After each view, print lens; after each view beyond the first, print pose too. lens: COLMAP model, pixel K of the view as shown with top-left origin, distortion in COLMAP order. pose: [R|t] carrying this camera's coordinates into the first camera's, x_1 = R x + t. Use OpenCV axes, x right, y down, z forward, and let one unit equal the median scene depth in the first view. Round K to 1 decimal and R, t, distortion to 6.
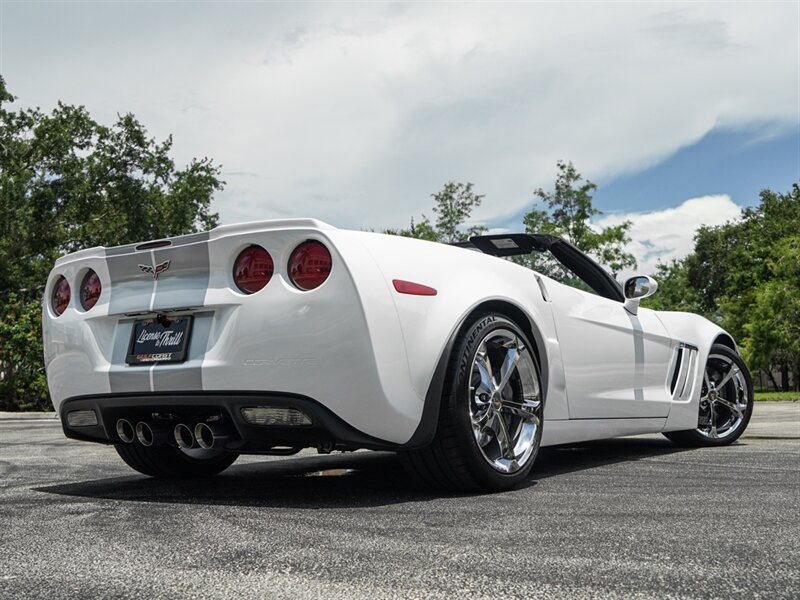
lens RADIAL K [[959.6, 0, 392.8], [0, 959.6, 254.1], [0, 0, 1]] dist [0.003242, 0.011643]
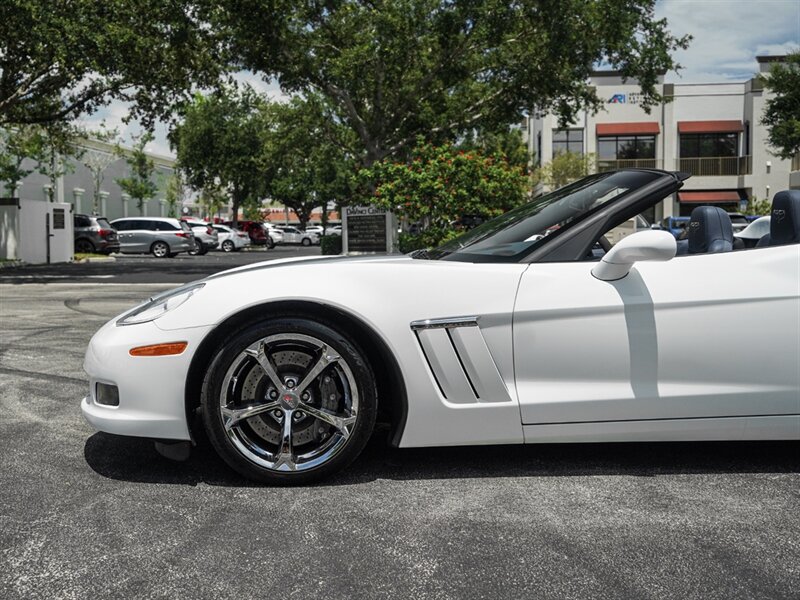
lens RADIAL K [[1042.5, 0, 309.0], [0, 1042.5, 286.1], [0, 0, 1]] dist [0.003339, 0.013177]
pose [[0.868967, 0.030286, -0.493943, -0.009767], [0.068518, 0.981149, 0.180699, -0.002633], [0.490104, -0.190866, 0.850511, 0.110049]]
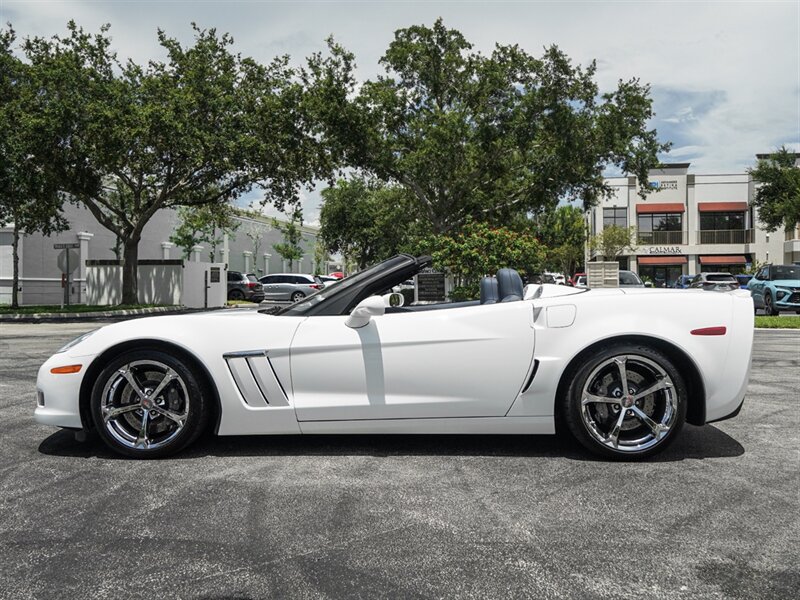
lens RADIAL K [[798.1, 0, 403.4], [0, 798.1, 274.8], [0, 0, 1]] dist [-0.016803, 0.022284]
pose [[0.846567, 0.003620, -0.532269, 0.058386], [0.068144, 0.991011, 0.115121, -0.004679], [0.527902, -0.133729, 0.838711, 0.117973]]
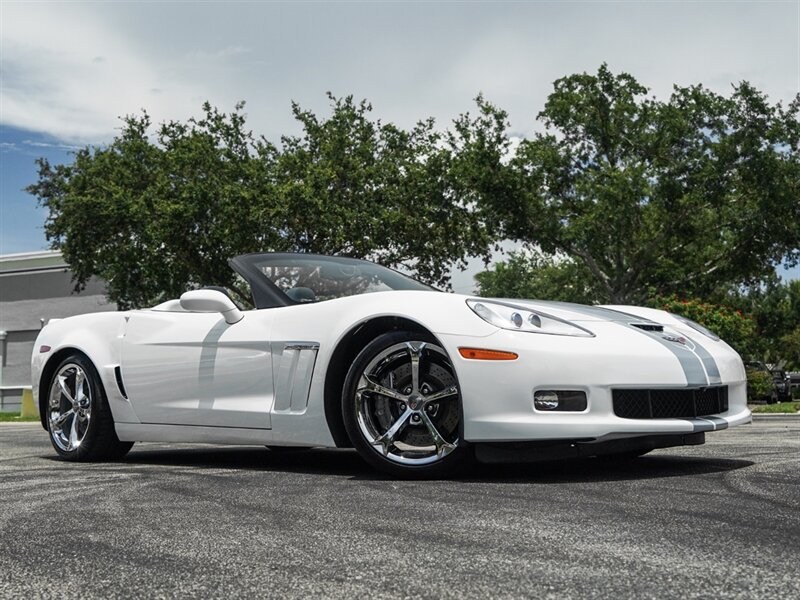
lens RADIAL K [[1014.6, 0, 345.3], [0, 1014.6, 283.6], [0, 0, 1]] dist [0.005396, 0.044055]
pose [[0.700513, -0.084636, -0.708603, 0.125193], [0.113237, 0.993545, -0.006725, 0.008375], [0.704599, -0.075529, 0.705575, 0.029860]]
